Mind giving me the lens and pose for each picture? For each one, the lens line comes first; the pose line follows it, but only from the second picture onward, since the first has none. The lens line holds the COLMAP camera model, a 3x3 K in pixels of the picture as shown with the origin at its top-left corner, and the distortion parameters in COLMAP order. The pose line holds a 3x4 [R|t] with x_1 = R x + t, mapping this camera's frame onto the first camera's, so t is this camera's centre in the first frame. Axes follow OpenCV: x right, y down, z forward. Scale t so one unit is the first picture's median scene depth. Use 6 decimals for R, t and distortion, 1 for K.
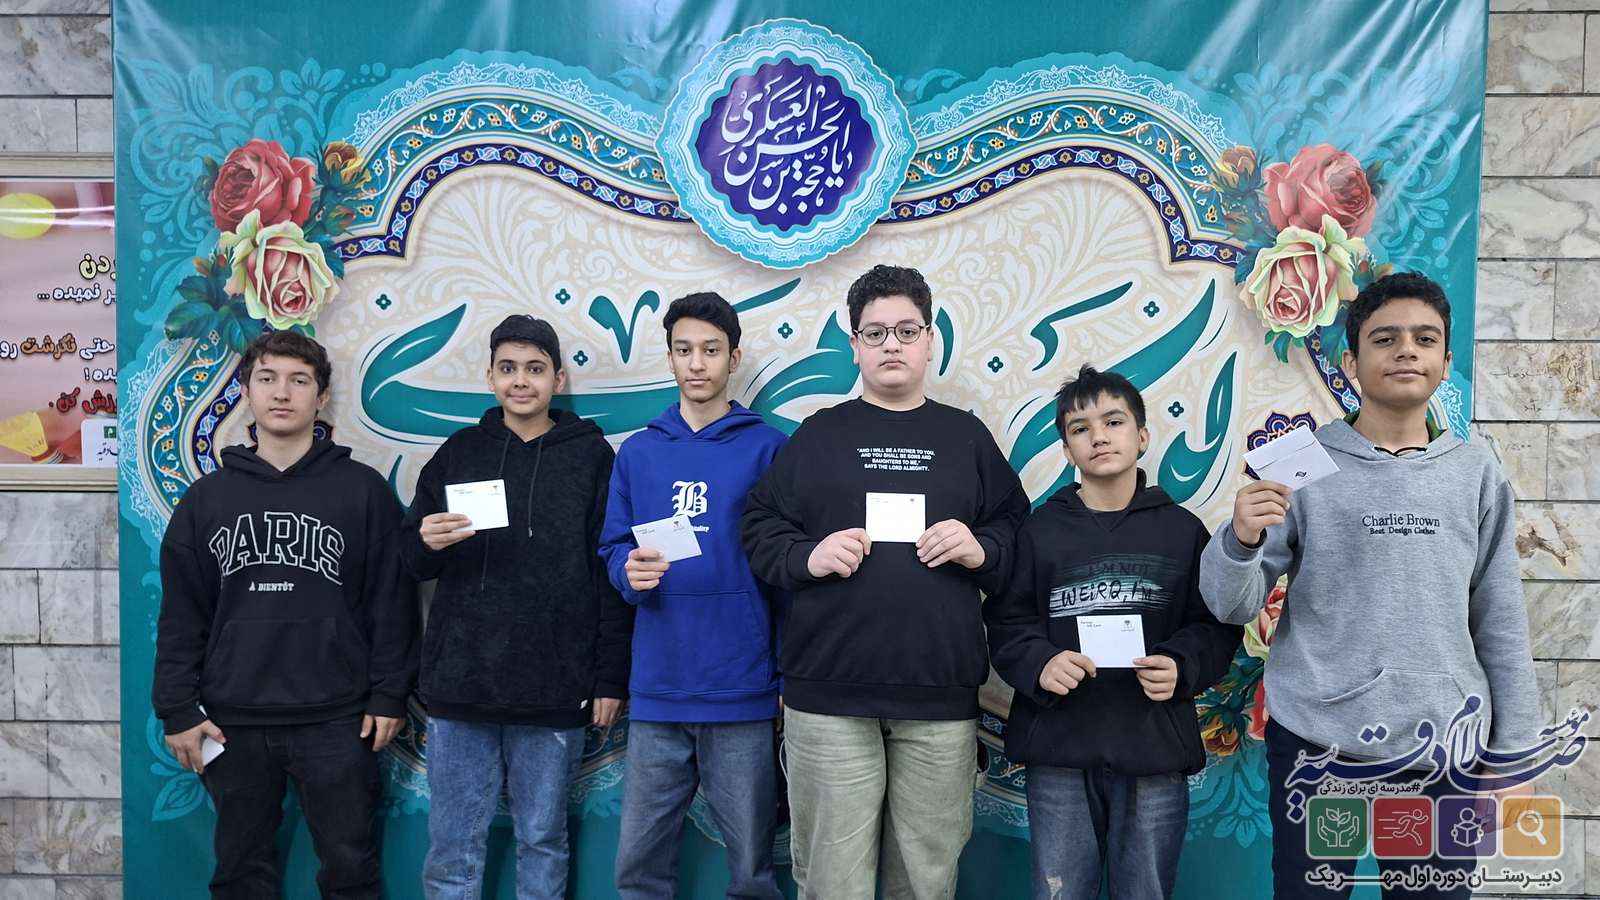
lens RADIAL K [[1075.7, 0, 784.4], [0, 1075.7, 460.4], [0, 0, 1]] dist [0.120368, -0.135232]
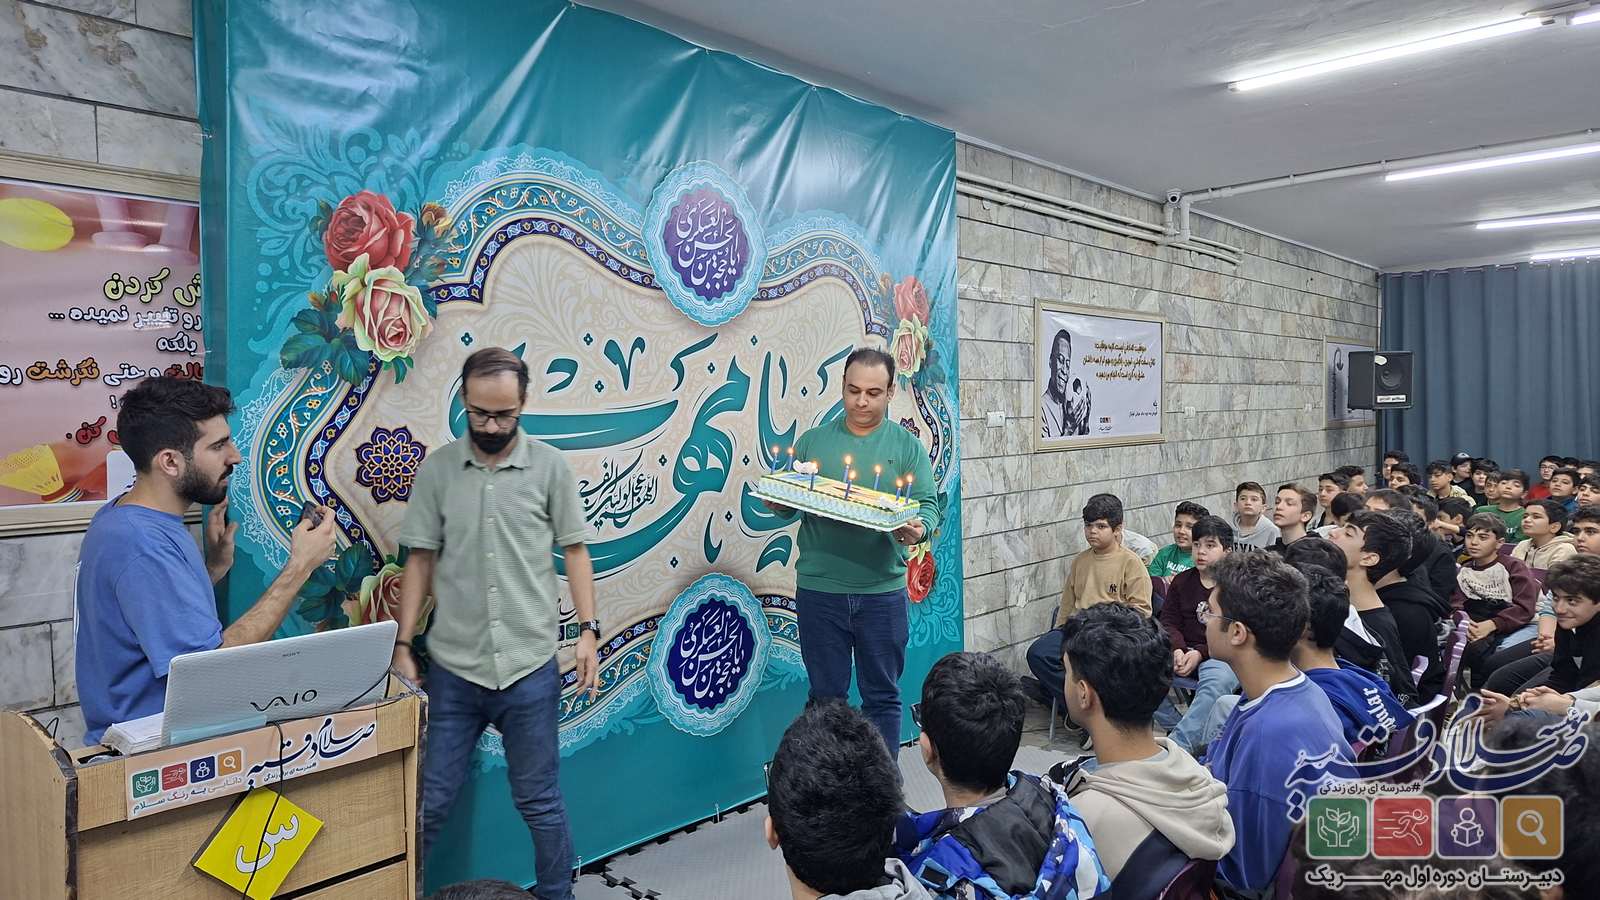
lens RADIAL K [[1111.9, 0, 824.3], [0, 1111.9, 450.4], [0, 0, 1]] dist [0.104946, -0.153922]
pose [[0.616996, -0.042740, 0.785805, -1.102413], [0.057302, 0.998313, 0.009306, -0.013533], [-0.784878, 0.039287, 0.618404, -0.056704]]
